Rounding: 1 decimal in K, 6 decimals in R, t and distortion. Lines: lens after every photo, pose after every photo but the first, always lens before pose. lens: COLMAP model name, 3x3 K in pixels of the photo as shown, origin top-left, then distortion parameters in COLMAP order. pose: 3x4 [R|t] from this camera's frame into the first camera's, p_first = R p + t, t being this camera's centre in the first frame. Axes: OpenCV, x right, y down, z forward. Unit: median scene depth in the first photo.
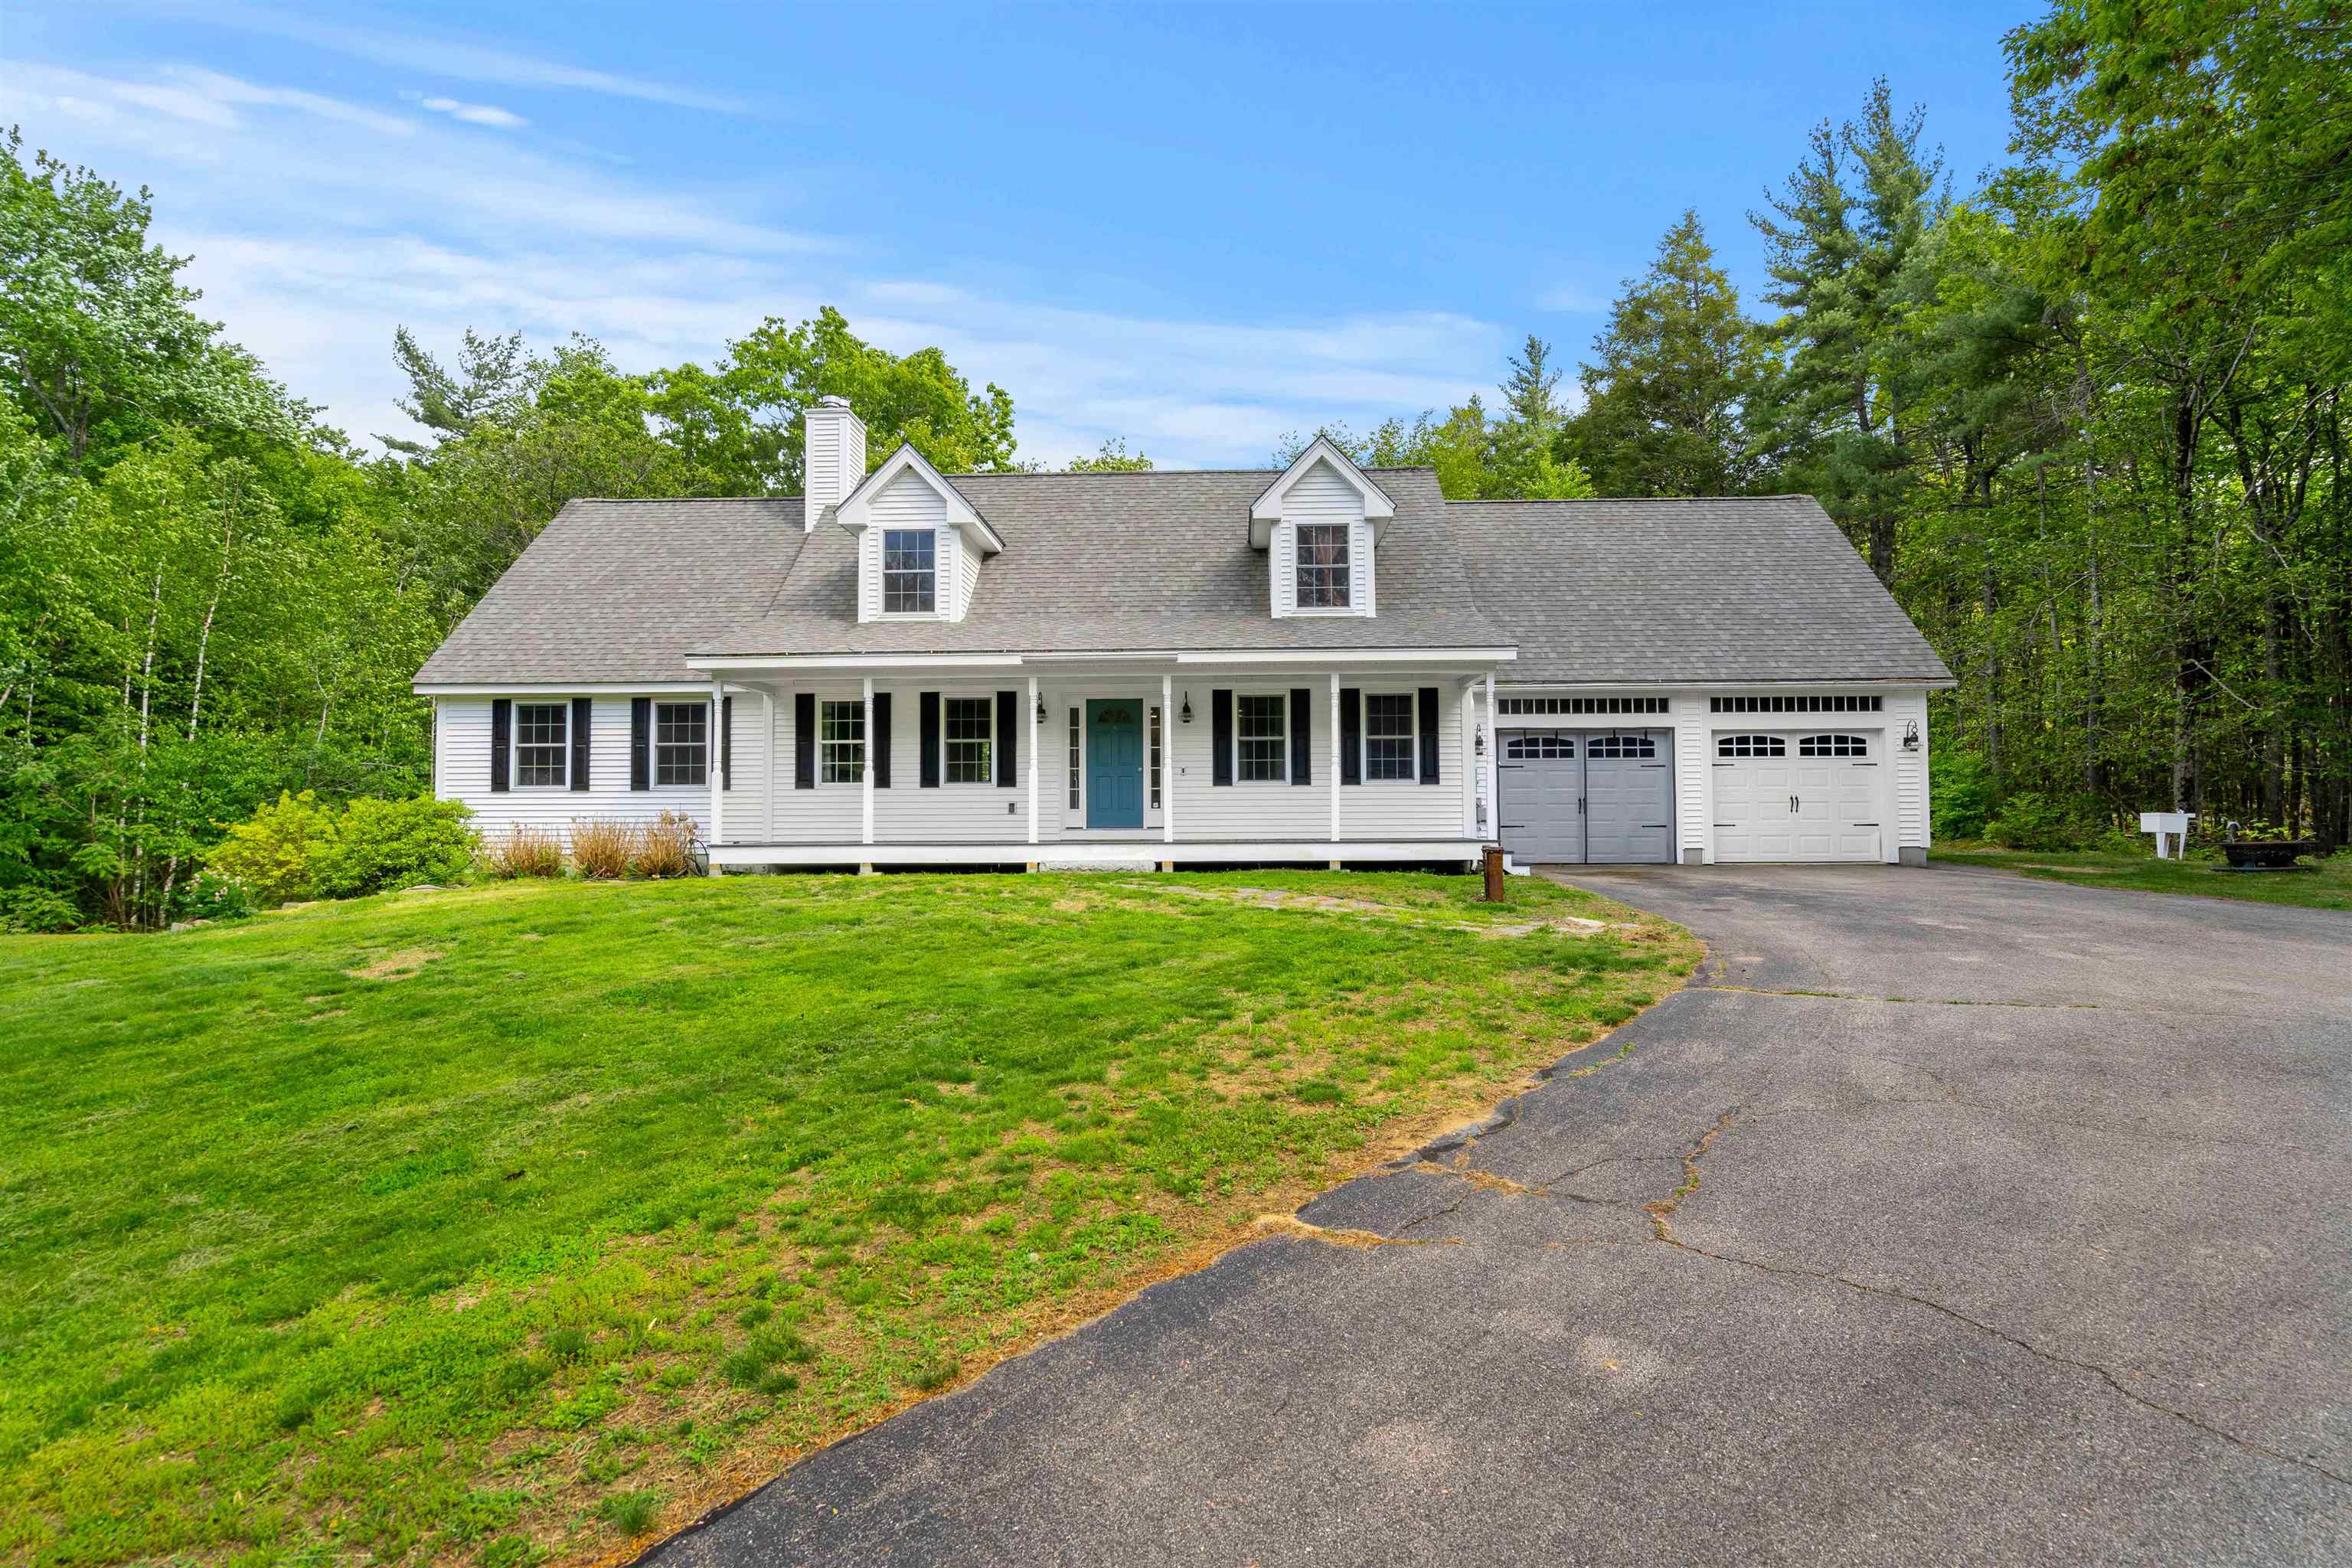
lens RADIAL K [[1075.9, 0, 1181.2], [0, 1075.9, 805.3], [0, 0, 1]] dist [-0.000394, 0.001861]
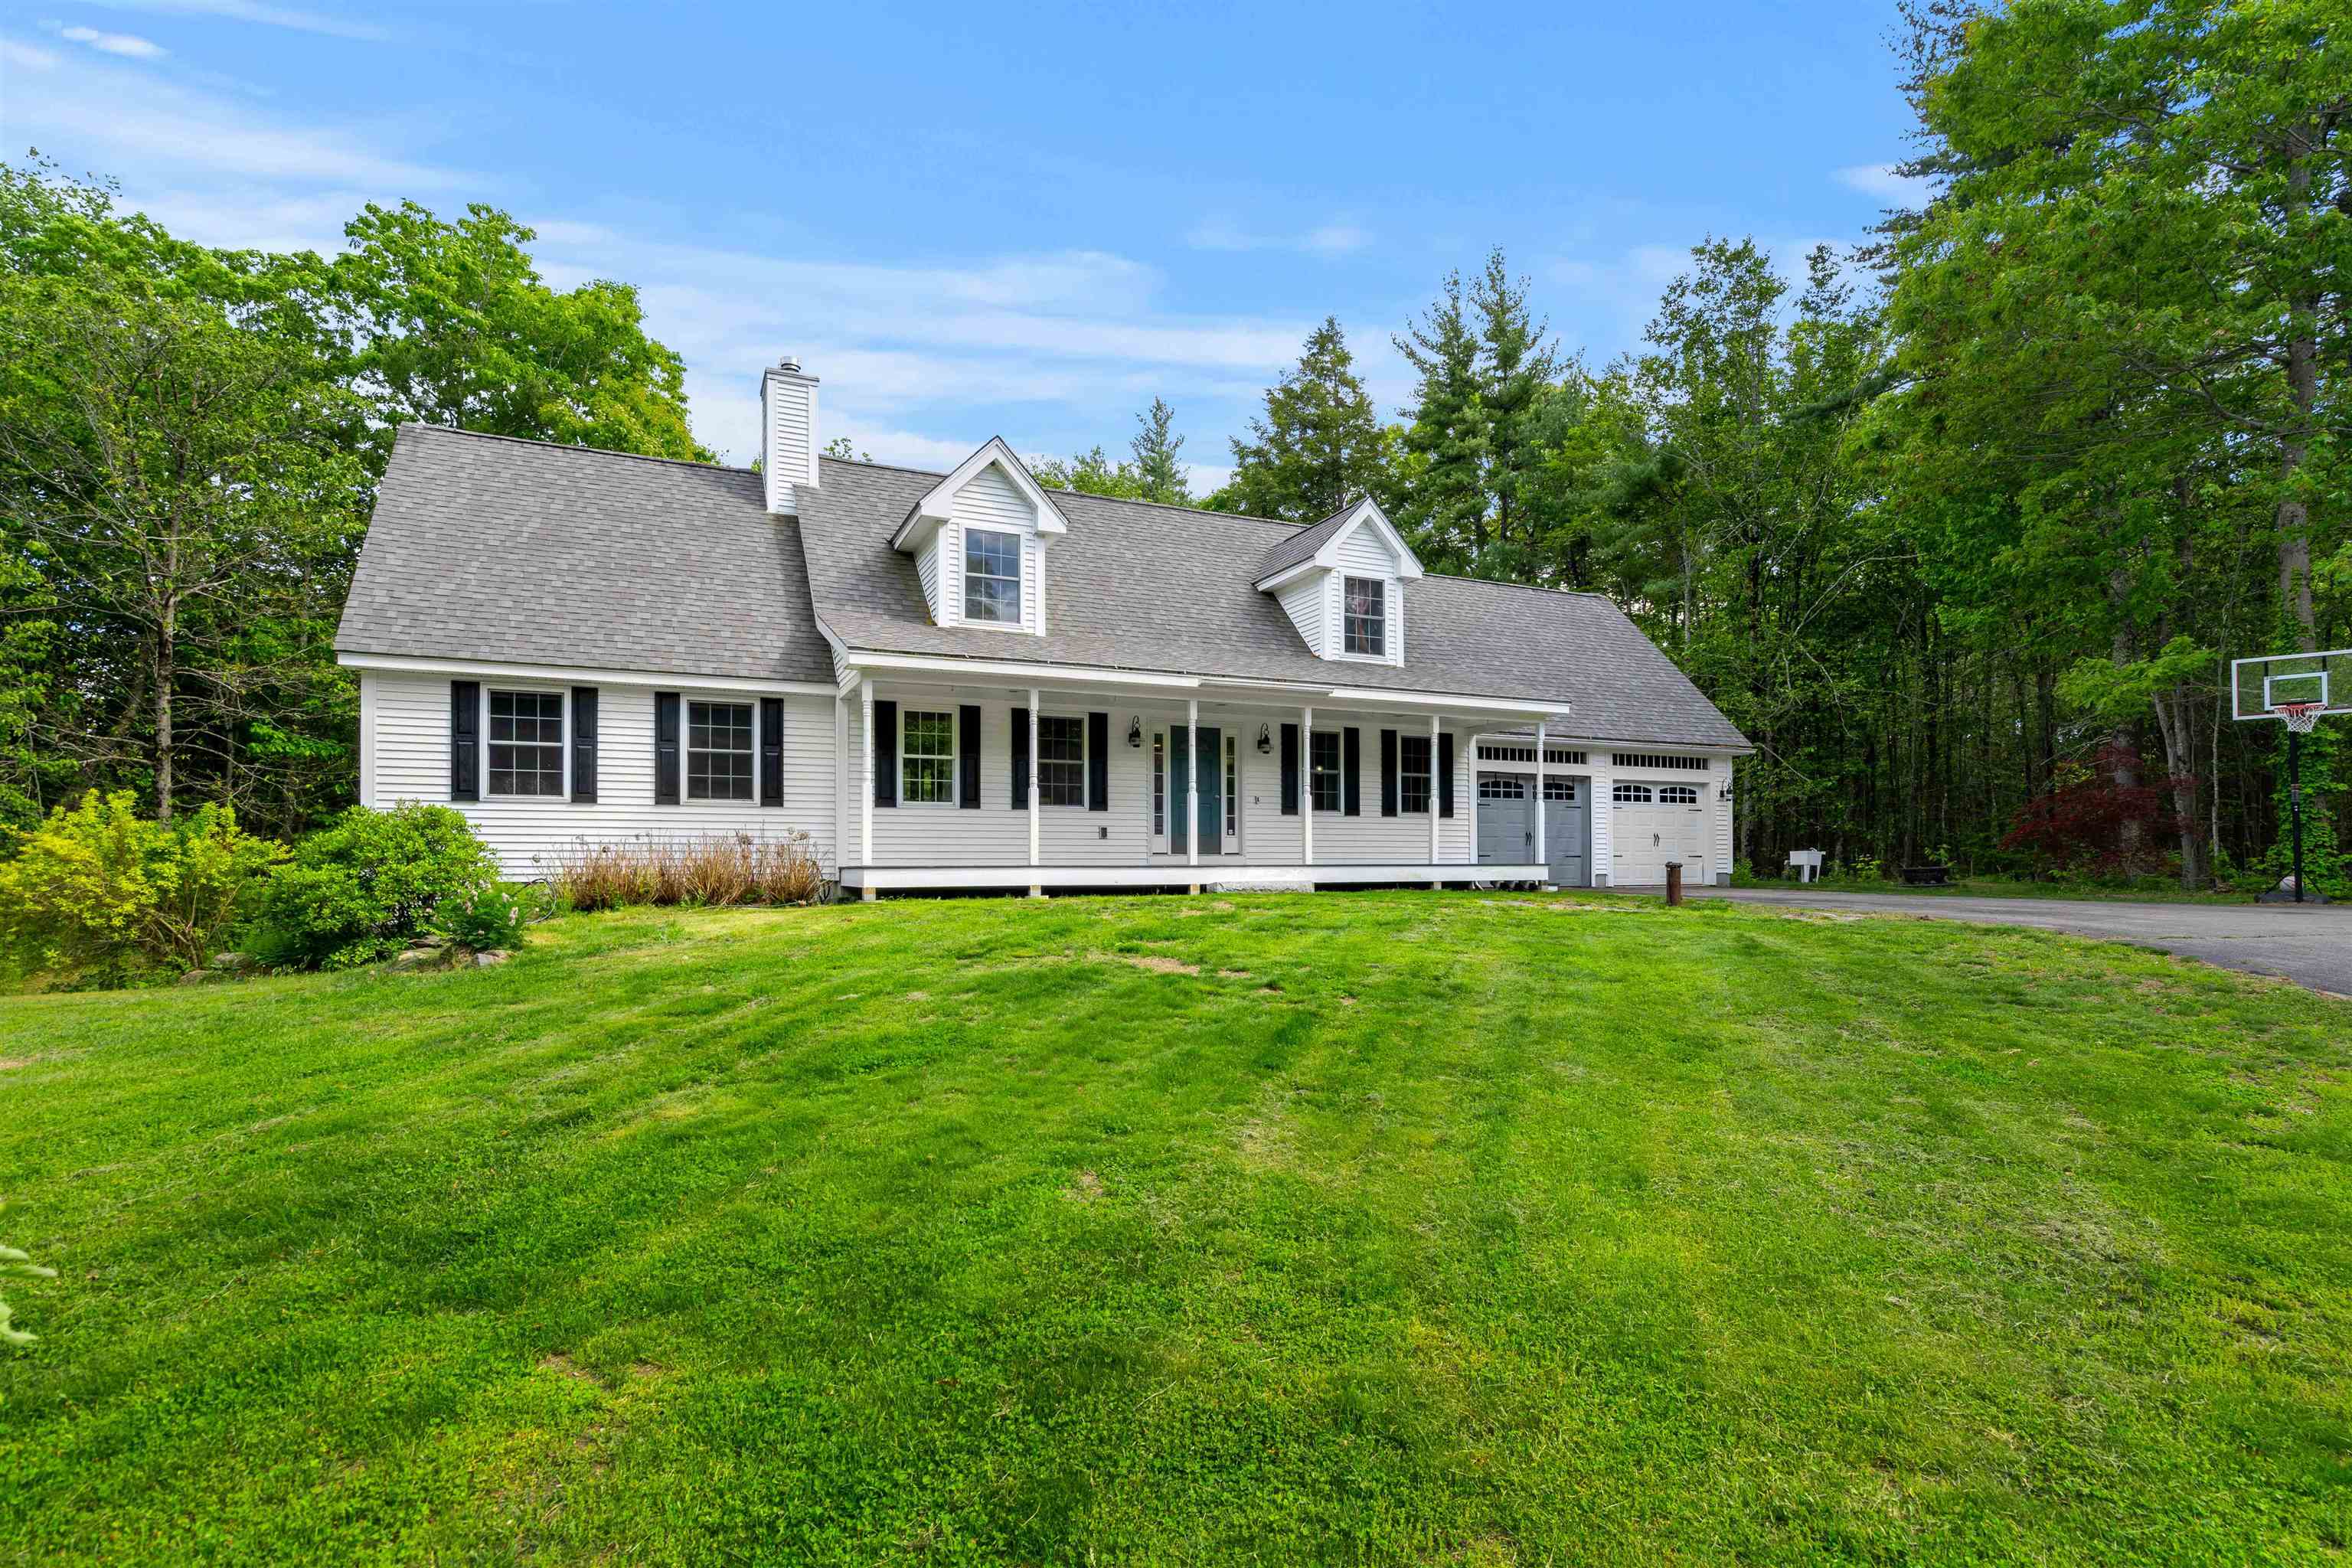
lens RADIAL K [[1186.8, 0, 1160.8], [0, 1186.8, 863.8], [0, 0, 1]] dist [-0.026016, 0.000277]
pose [[0.890552, 0.004575, 0.454858, -0.595084], [-0.017108, 0.999579, 0.023442, 0.004667], [-0.454560, -0.028658, 0.890255, 0.014073]]
